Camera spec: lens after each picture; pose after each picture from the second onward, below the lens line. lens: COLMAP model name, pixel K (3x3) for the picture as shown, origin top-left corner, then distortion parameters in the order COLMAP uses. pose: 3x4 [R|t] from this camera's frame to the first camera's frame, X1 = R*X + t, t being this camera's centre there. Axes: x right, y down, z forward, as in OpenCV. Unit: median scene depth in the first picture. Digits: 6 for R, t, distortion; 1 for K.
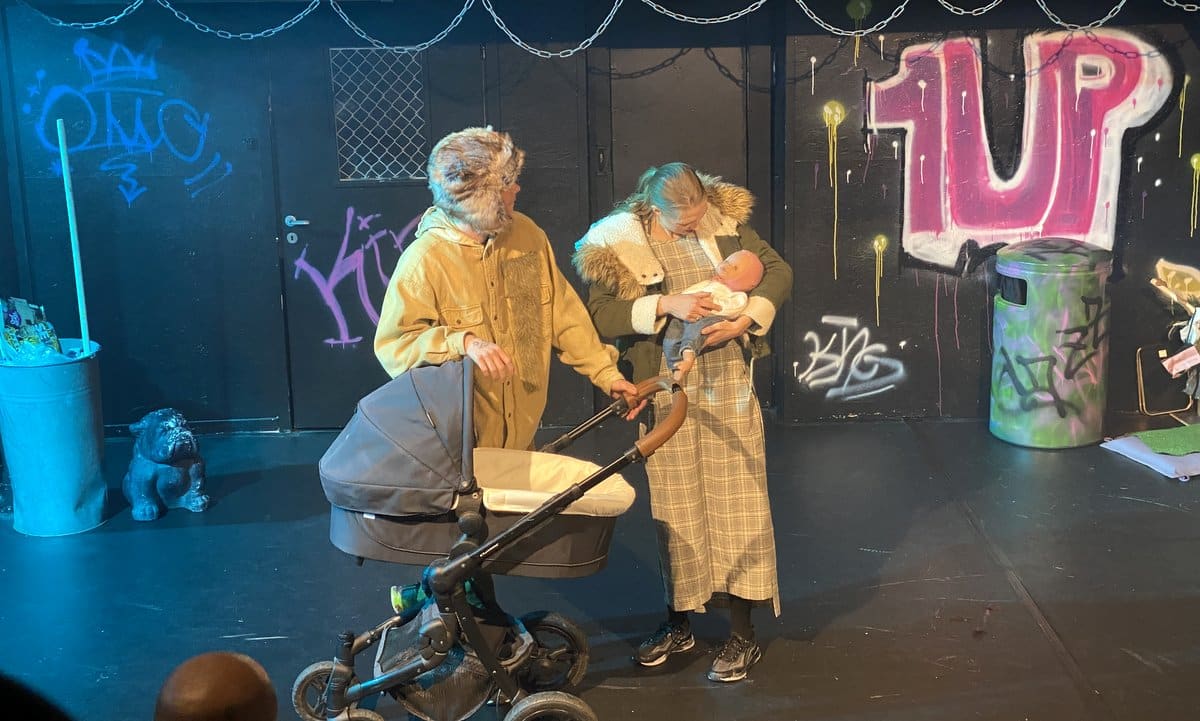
lens RADIAL K [[1742.5, 0, 610.6], [0, 1742.5, 354.2], [0, 0, 1]] dist [0.169818, -0.310344]
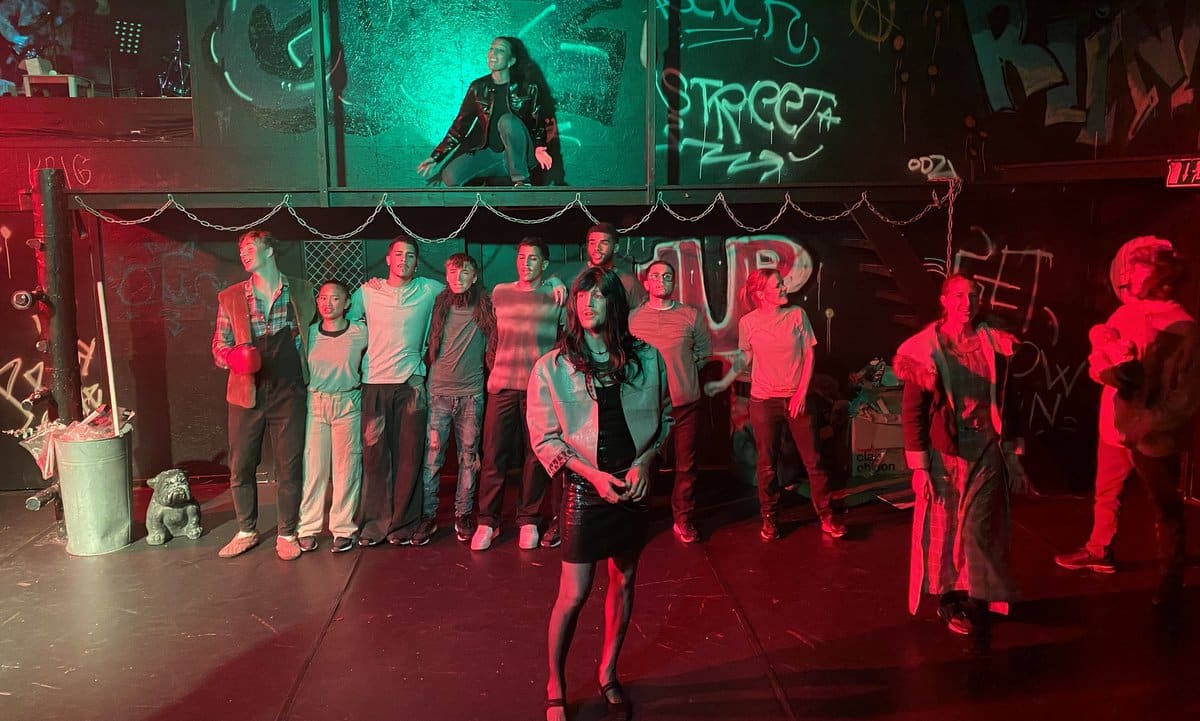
lens RADIAL K [[888.9, 0, 601.4], [0, 888.9, 314.0], [0, 0, 1]] dist [0.058254, -0.069042]
pose [[0.998001, 0.002329, 0.063159, 0.061543], [0.005486, 0.992357, -0.123280, -0.004123], [-0.062964, 0.123380, 0.990360, 0.172308]]
